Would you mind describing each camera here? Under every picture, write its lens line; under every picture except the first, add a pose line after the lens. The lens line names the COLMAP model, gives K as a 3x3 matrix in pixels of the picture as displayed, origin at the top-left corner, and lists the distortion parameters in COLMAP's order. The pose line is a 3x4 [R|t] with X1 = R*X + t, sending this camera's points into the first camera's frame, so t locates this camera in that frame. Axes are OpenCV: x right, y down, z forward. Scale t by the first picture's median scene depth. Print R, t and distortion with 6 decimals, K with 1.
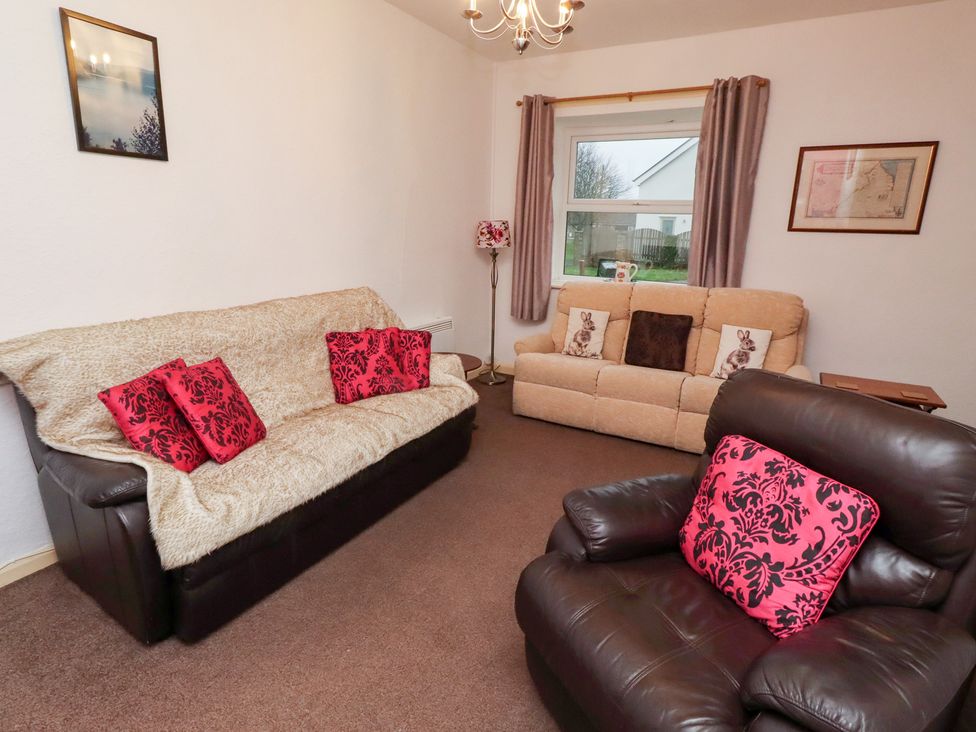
lens RADIAL K [[520.0, 0, 491.5], [0, 520.0, 359.5], [0, 0, 1]] dist [0.002800, -0.000715]
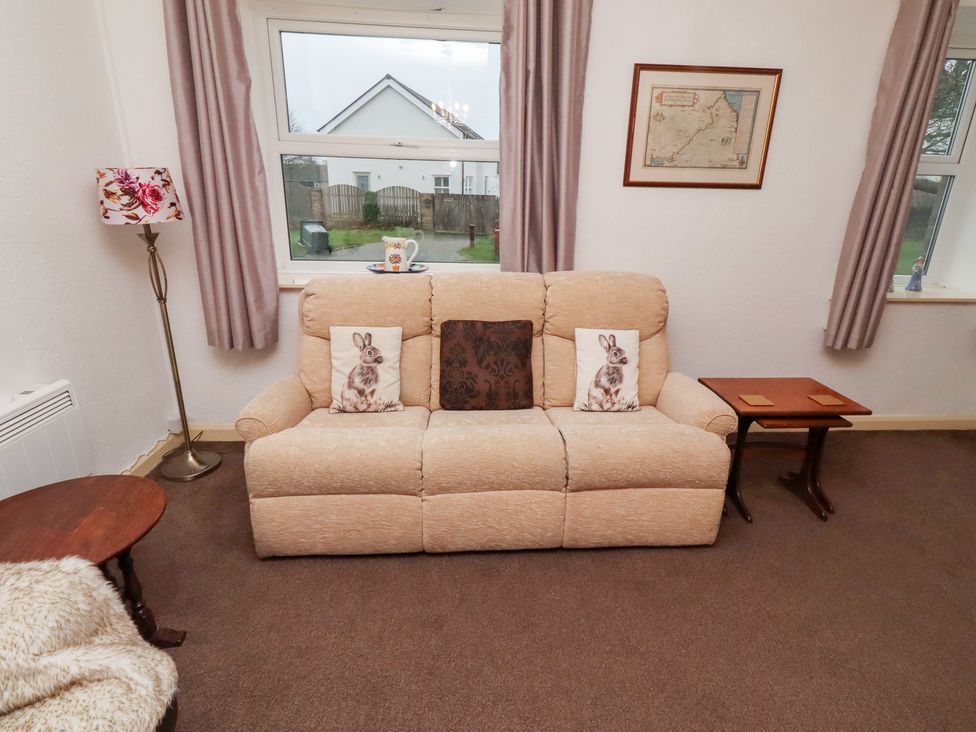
lens RADIAL K [[520.0, 0, 498.6], [0, 520.0, 353.0], [0, 0, 1]] dist [0.002800, -0.000715]
pose [[0.836803, -0.172387, 0.519657, 0.009887], [0.137353, 0.984884, 0.105539, -0.138521], [-0.529995, -0.016938, 0.847831, 0.556880]]
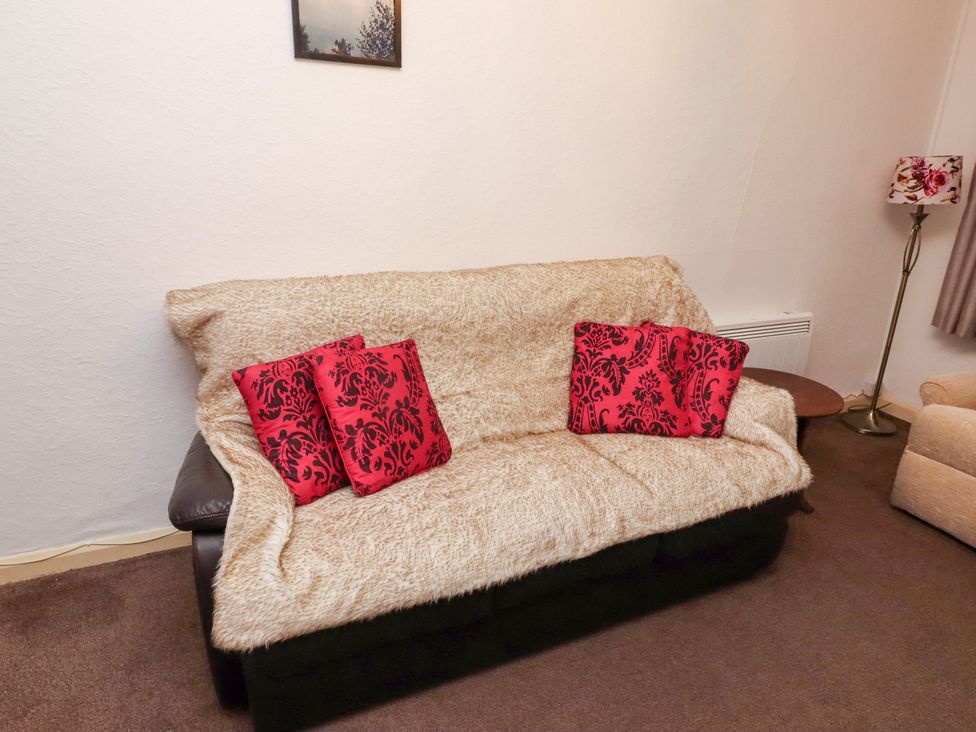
lens RADIAL K [[599.5, 0, 492.2], [0, 599.5, 357.5], [0, 0, 1]] dist [0.000390, 0.000083]
pose [[0.810792, 0.187797, -0.554391, 0.027283], [-0.157205, 0.982201, 0.102805, -0.060949], [0.563829, 0.003800, 0.825883, 0.270135]]
